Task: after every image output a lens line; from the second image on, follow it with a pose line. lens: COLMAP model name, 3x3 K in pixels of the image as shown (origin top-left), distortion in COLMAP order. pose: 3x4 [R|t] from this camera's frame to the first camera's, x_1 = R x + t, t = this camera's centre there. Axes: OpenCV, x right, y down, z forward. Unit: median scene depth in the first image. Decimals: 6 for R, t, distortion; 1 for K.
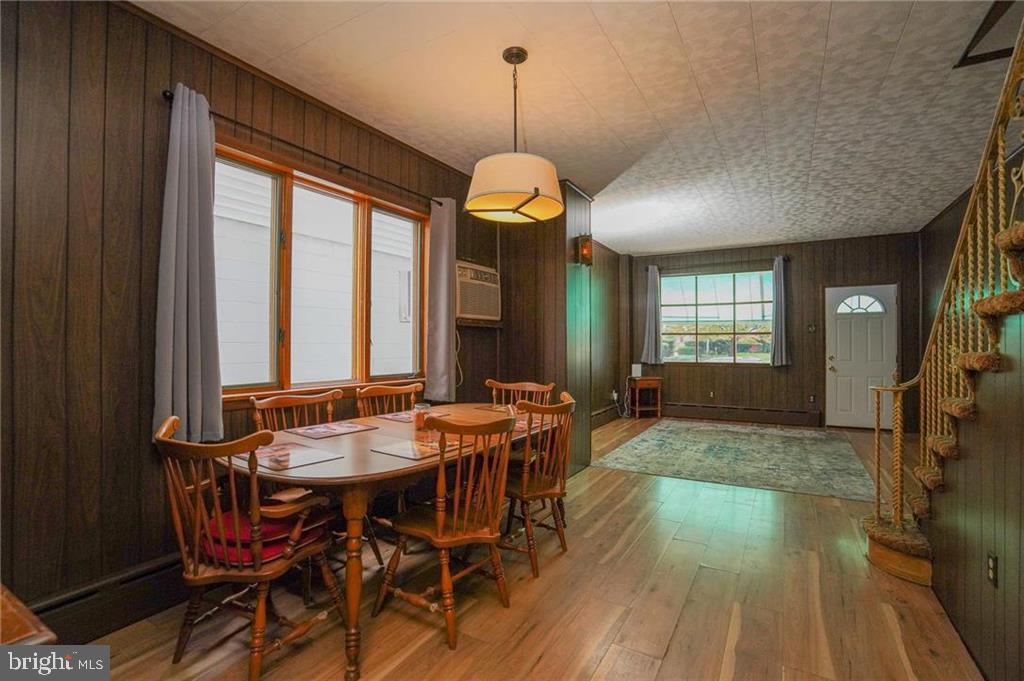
lens RADIAL K [[483.8, 0, 510.6], [0, 483.8, 339.6], [0, 0, 1]] dist [-0.054068, 0.023446]
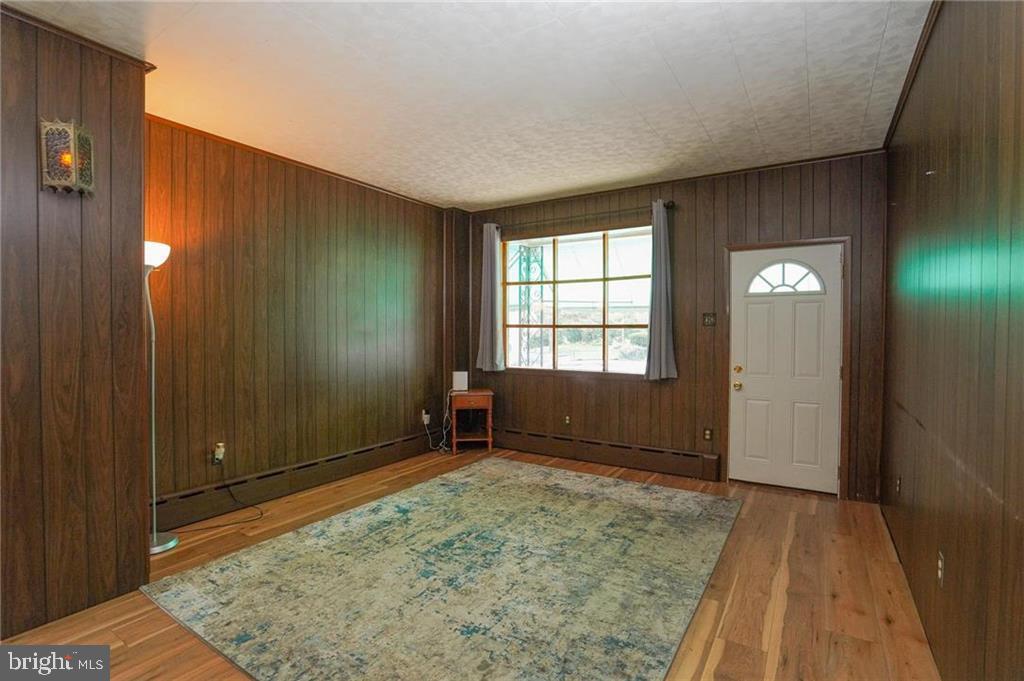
lens RADIAL K [[496.5, 0, 516.0], [0, 496.5, 340.4], [0, 0, 1]] dist [-0.020340, -0.000218]
pose [[0.998922, 0.003374, -0.046301, 0.837189], [-0.002023, 0.999572, 0.029179, -0.028530], [0.046380, -0.029054, 0.998501, 0.712498]]
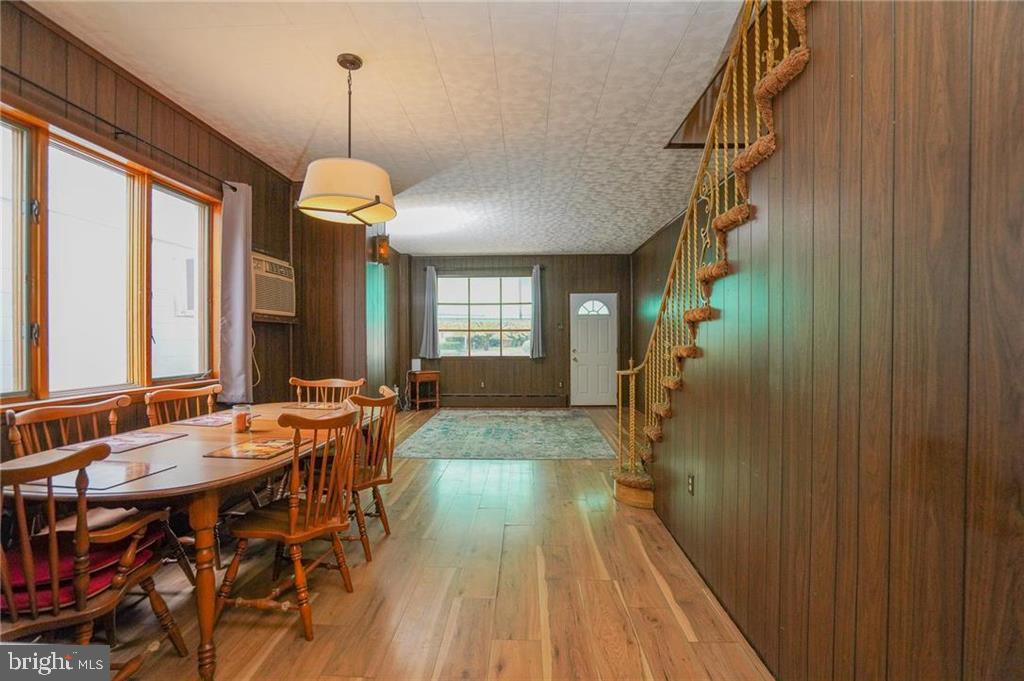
lens RADIAL K [[483.8, 0, 514.3], [0, 483.8, 338.4], [0, 0, 1]] dist [-0.054068, 0.023446]
pose [[0.877436, -0.003153, 0.479683, -0.125520], [-0.000178, 0.999976, 0.006898, -0.002933], [-0.479693, -0.006138, 0.877415, -0.056616]]
